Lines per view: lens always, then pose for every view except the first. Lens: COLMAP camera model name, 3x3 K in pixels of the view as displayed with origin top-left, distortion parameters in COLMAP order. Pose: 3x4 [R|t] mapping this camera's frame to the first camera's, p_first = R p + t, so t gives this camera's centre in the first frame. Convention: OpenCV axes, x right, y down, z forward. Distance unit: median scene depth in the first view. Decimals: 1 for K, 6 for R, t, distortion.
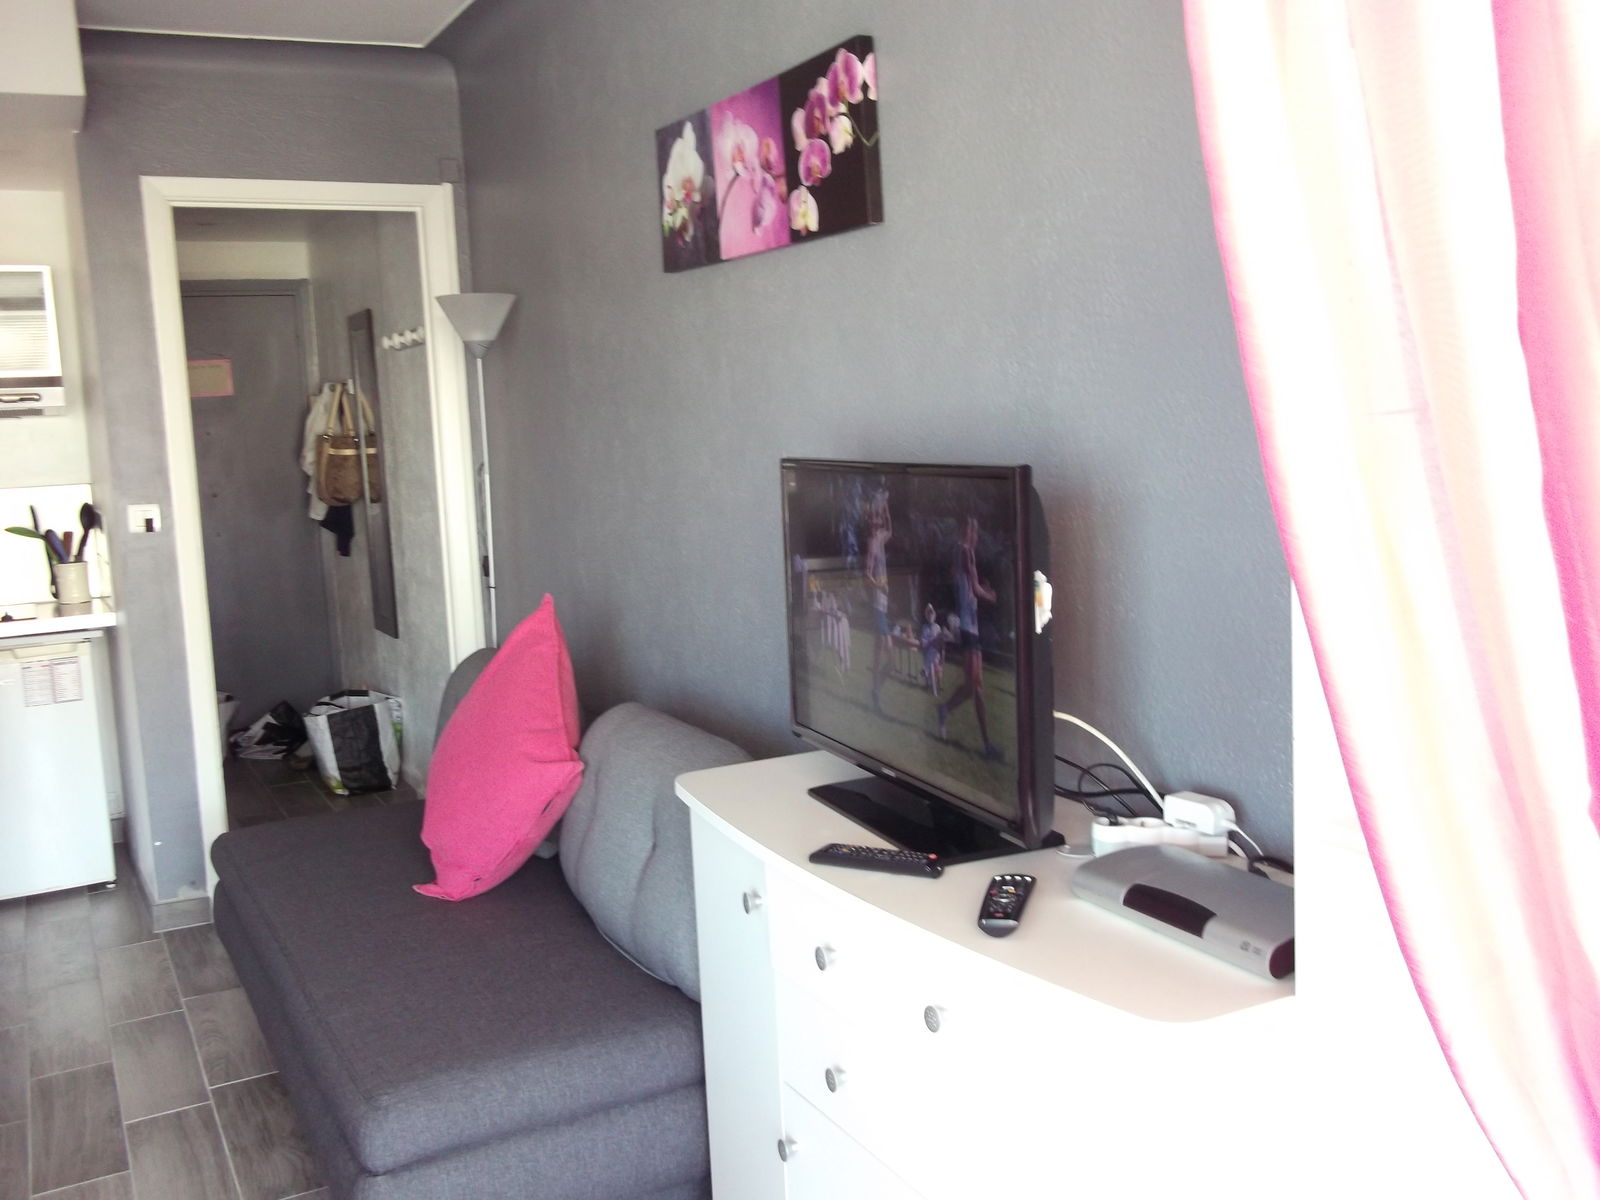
lens RADIAL K [[1535.1, 0, 808.9], [0, 1535.1, 588.4], [0, 0, 1]] dist [0.004539, 0.027097]
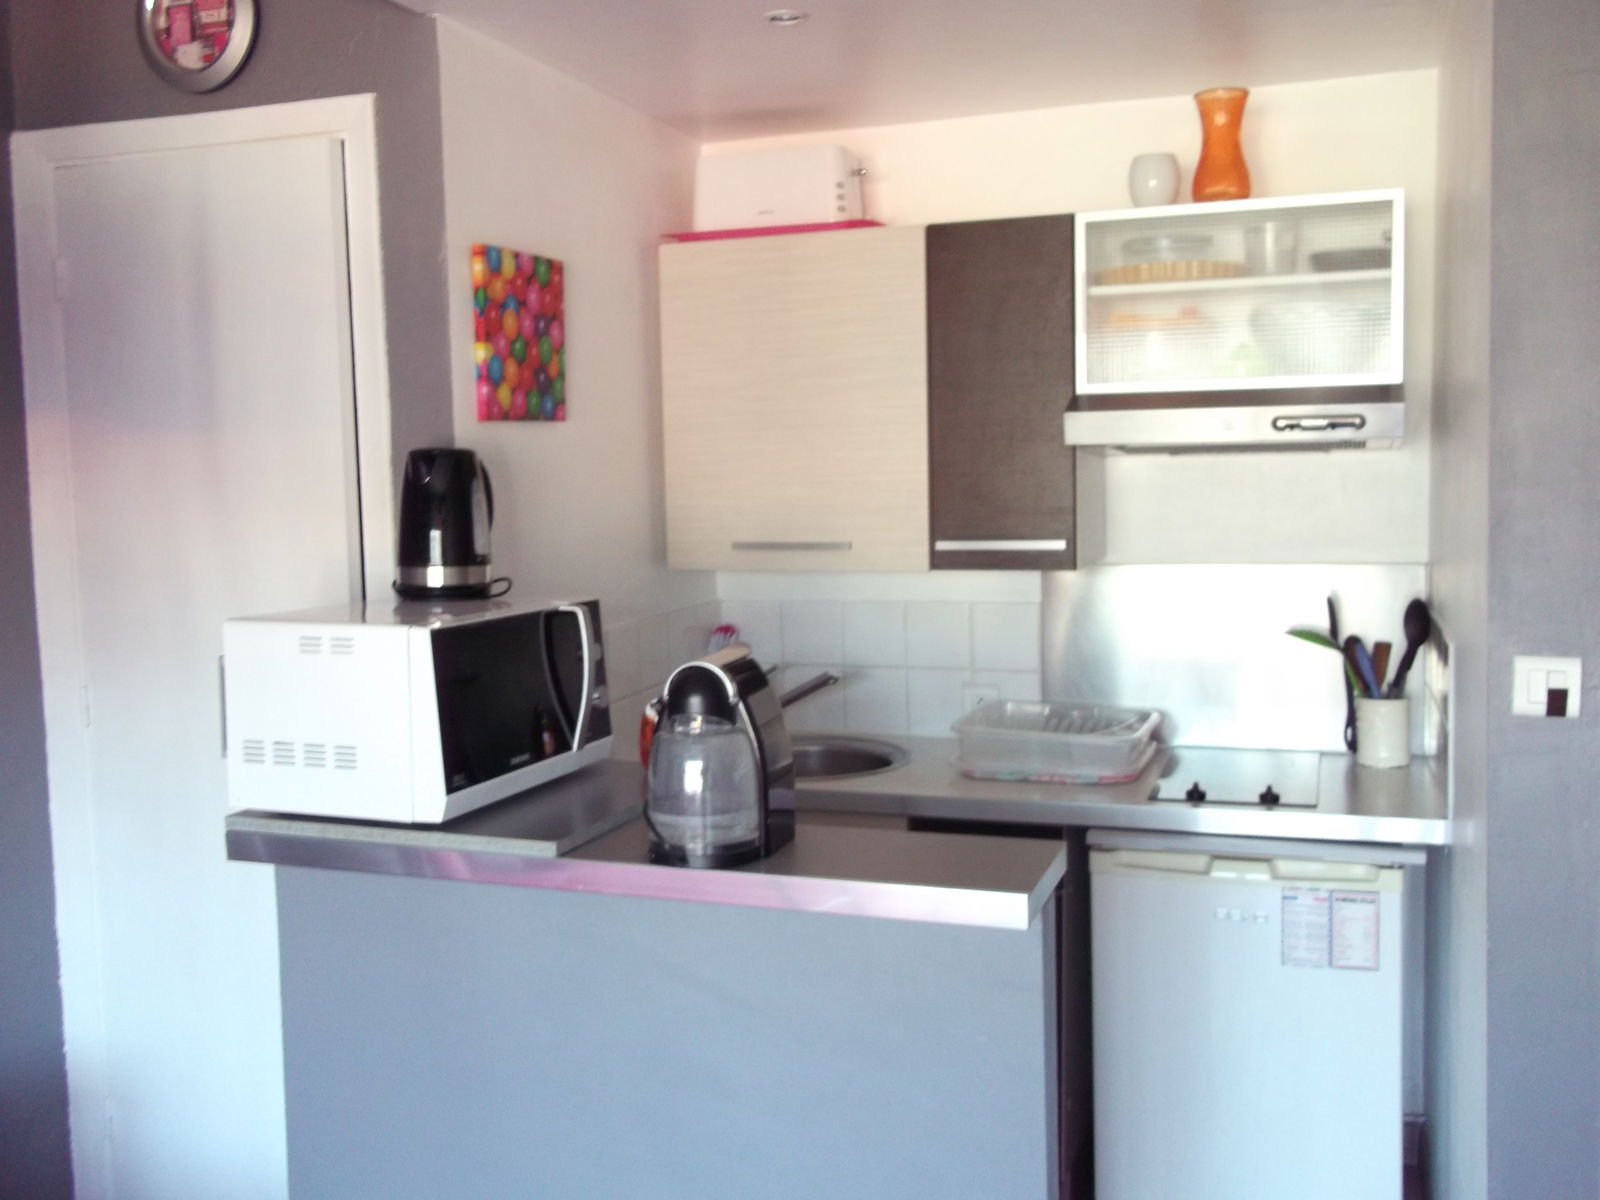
lens RADIAL K [[1535.1, 0, 808.9], [0, 1535.1, 588.4], [0, 0, 1]] dist [0.004539, 0.027097]
pose [[0.695905, 0.092729, -0.712122, -0.236838], [-0.093068, 0.994911, 0.038603, -0.066852], [0.712077, 0.039411, 0.700994, 0.468228]]
